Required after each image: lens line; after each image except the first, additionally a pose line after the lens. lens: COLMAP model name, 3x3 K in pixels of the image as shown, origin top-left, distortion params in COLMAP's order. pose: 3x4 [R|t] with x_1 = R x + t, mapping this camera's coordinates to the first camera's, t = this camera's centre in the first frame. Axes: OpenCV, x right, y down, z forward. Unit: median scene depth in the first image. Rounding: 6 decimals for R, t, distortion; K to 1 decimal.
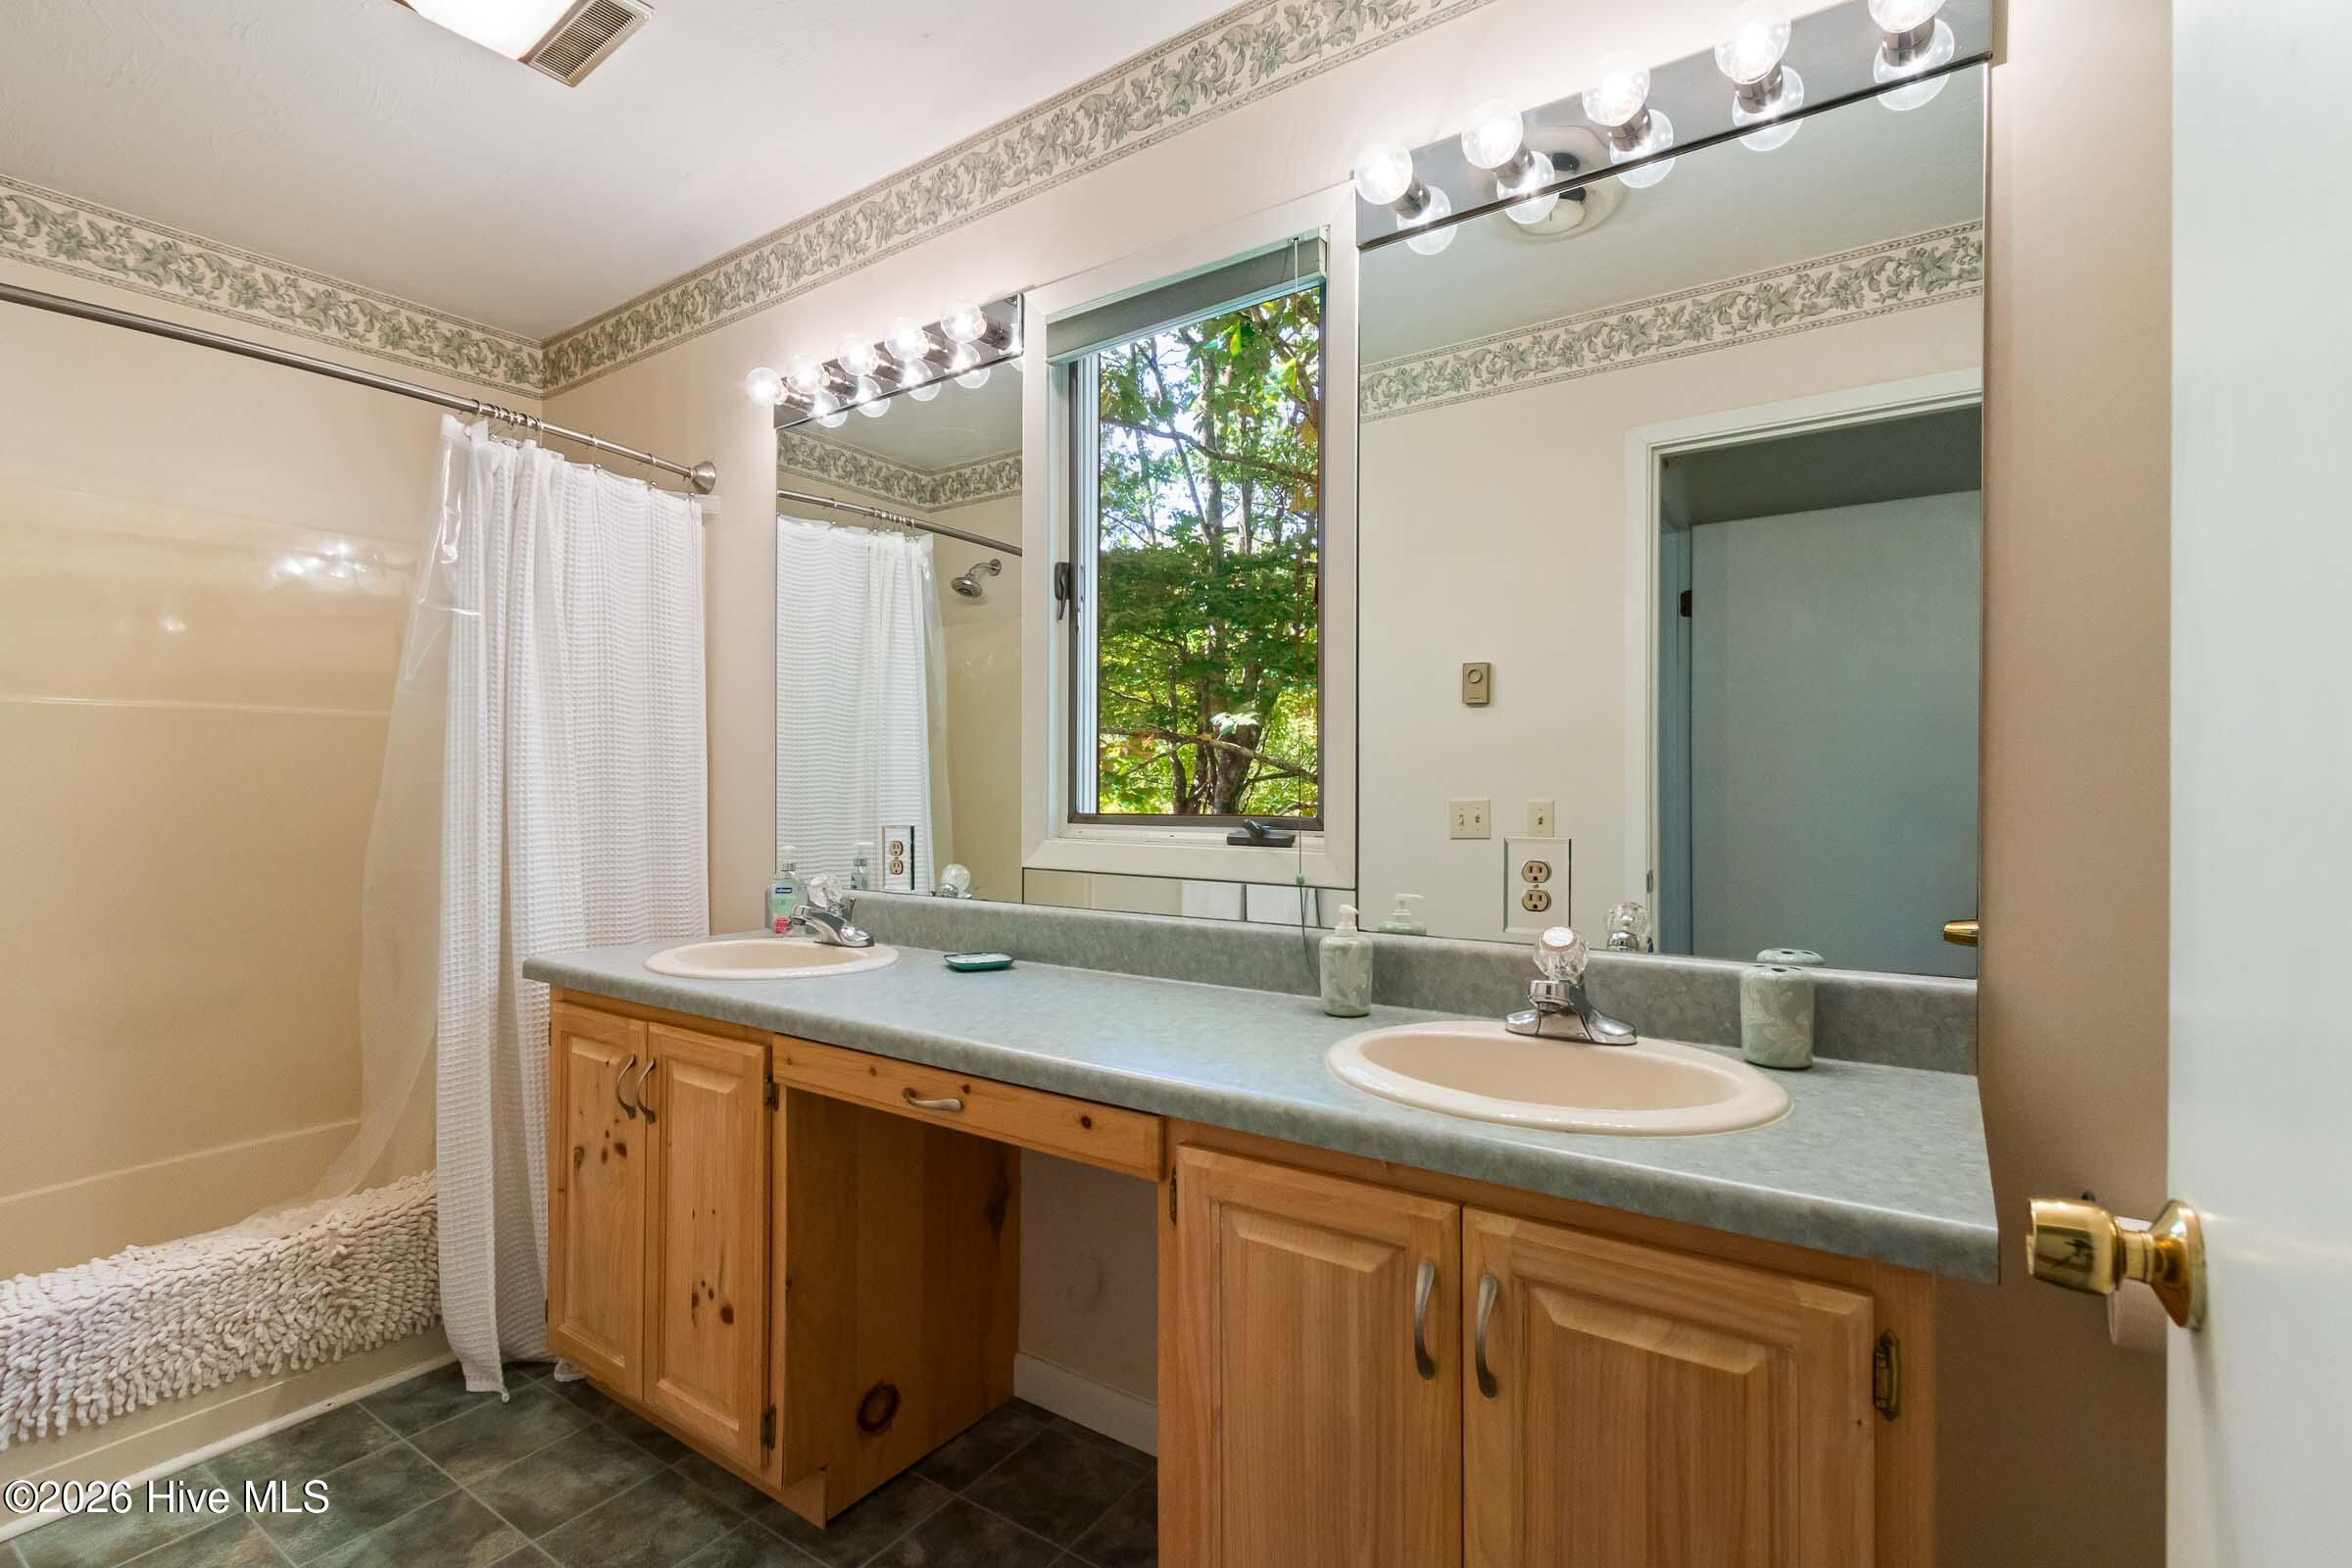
lens RADIAL K [[1113.6, 0, 1173.5], [0, 1113.6, 779.1], [0, 0, 1]] dist [0.002063, -0.003899]
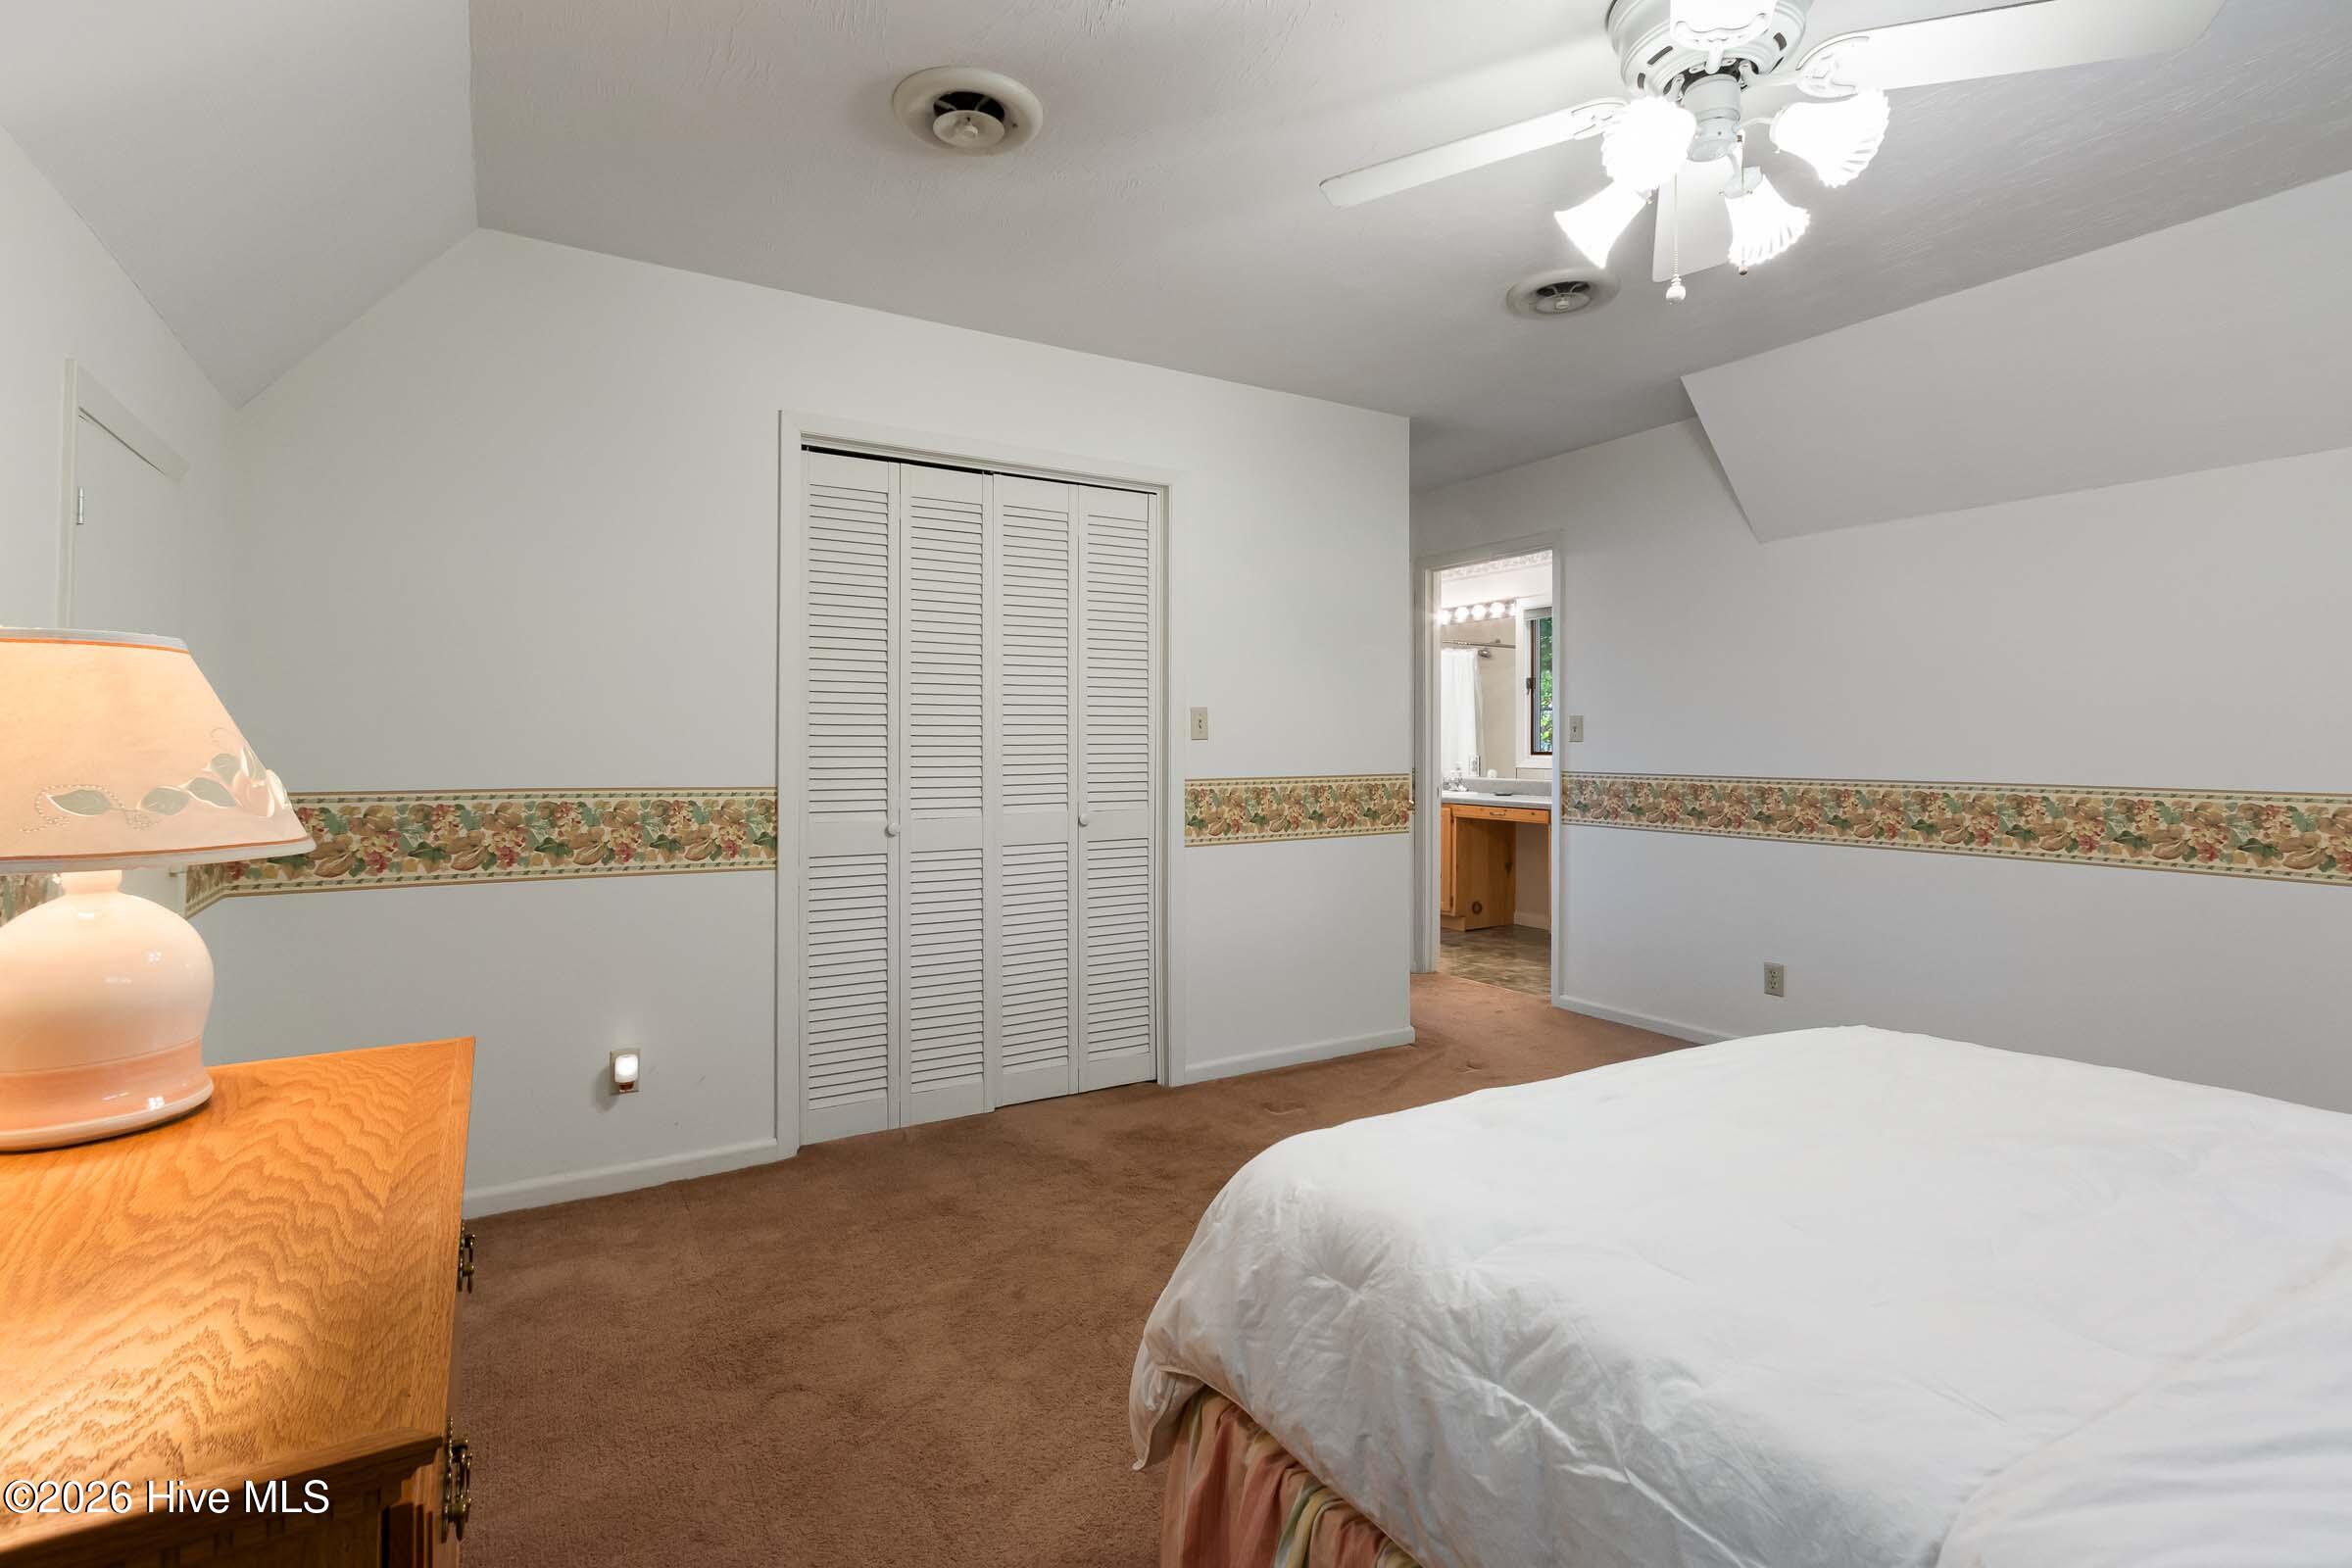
lens RADIAL K [[1113.6, 0, 1171.7], [0, 1113.6, 773.3], [0, 0, 1]] dist [0.002063, -0.003899]
pose [[0.913589, 0.005449, -0.406603, 0.287236], [0.001562, 0.999856, 0.016910, 0.032214], [0.406637, -0.016084, 0.913448, -2.543055]]
